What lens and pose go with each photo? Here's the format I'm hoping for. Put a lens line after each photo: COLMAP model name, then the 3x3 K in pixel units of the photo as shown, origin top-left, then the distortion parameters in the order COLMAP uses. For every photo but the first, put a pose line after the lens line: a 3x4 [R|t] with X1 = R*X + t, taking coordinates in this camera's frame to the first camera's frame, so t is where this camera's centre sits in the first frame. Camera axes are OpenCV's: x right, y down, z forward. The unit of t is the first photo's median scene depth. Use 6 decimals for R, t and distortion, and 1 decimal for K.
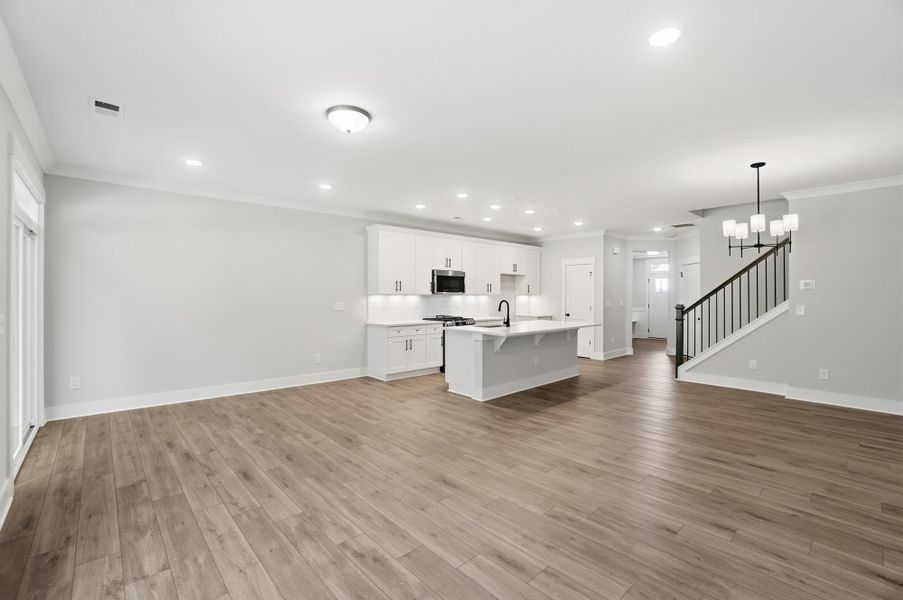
lens RADIAL K [[397.7, 0, 447.4], [0, 397.7, 293.1], [0, 0, 1]] dist [-0.059764, 0.018172]
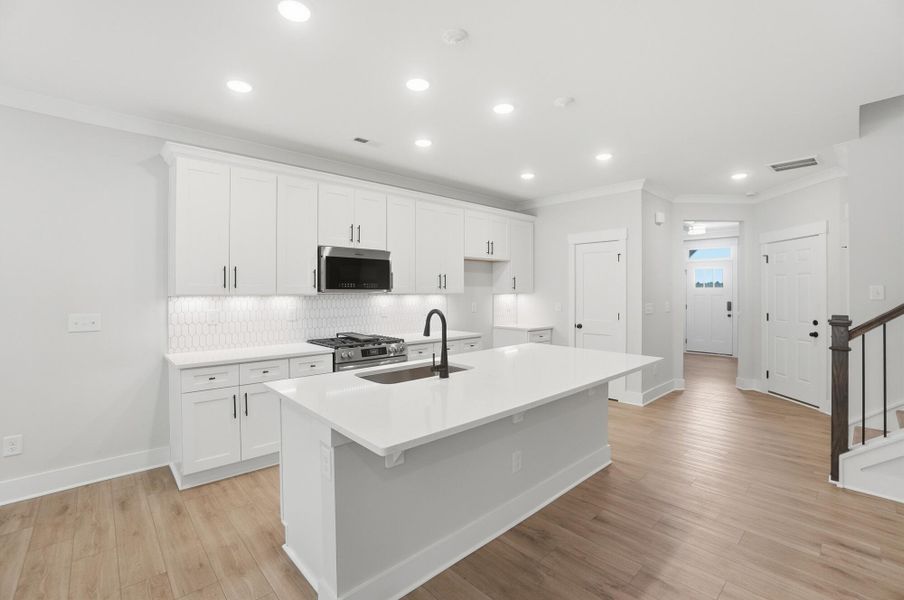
lens RADIAL K [[398.1, 0, 447.9], [0, 398.1, 293.1], [0, 0, 1]] dist [-0.059764, 0.018172]
pose [[0.999975, -0.004741, 0.005190, 0.124829], [0.004698, 0.999955, 0.008212, -0.001524], [-0.005229, -0.008188, 0.999953, 0.489161]]
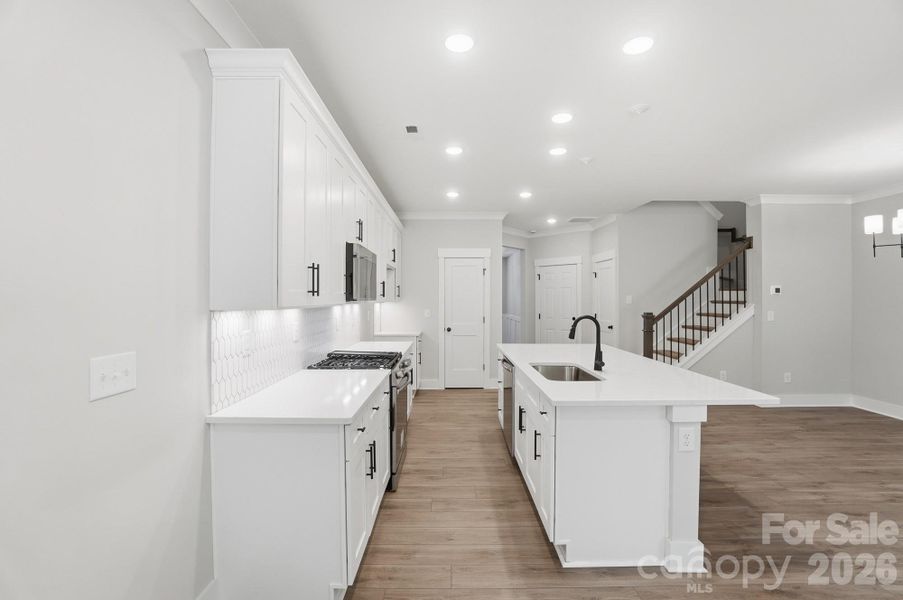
lens RADIAL K [[402.9, 0, 447.1], [0, 402.9, 297.6], [0, 0, 1]] dist [-0.058018, 0.018776]
pose [[0.671389, -0.003004, 0.741099, -0.266839], [-0.000358, 0.999990, 0.004378, -0.004881], [-0.741105, -0.003204, 0.671381, 0.652297]]
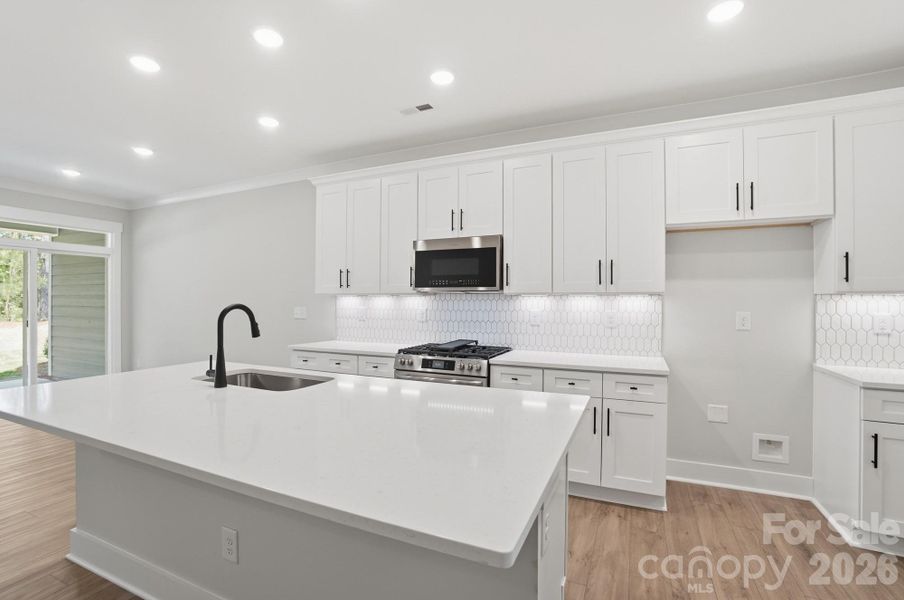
lens RADIAL K [[413.5, 0, 448.8], [0, 413.5, 301.6], [0, 0, 1]] dist [-0.062903, 0.021347]
pose [[0.393533, -0.000543, -0.919311, 0.423477], [0.003084, 0.999995, 0.000729, 0.012647], [0.919305, -0.003122, 0.393532, 0.838050]]
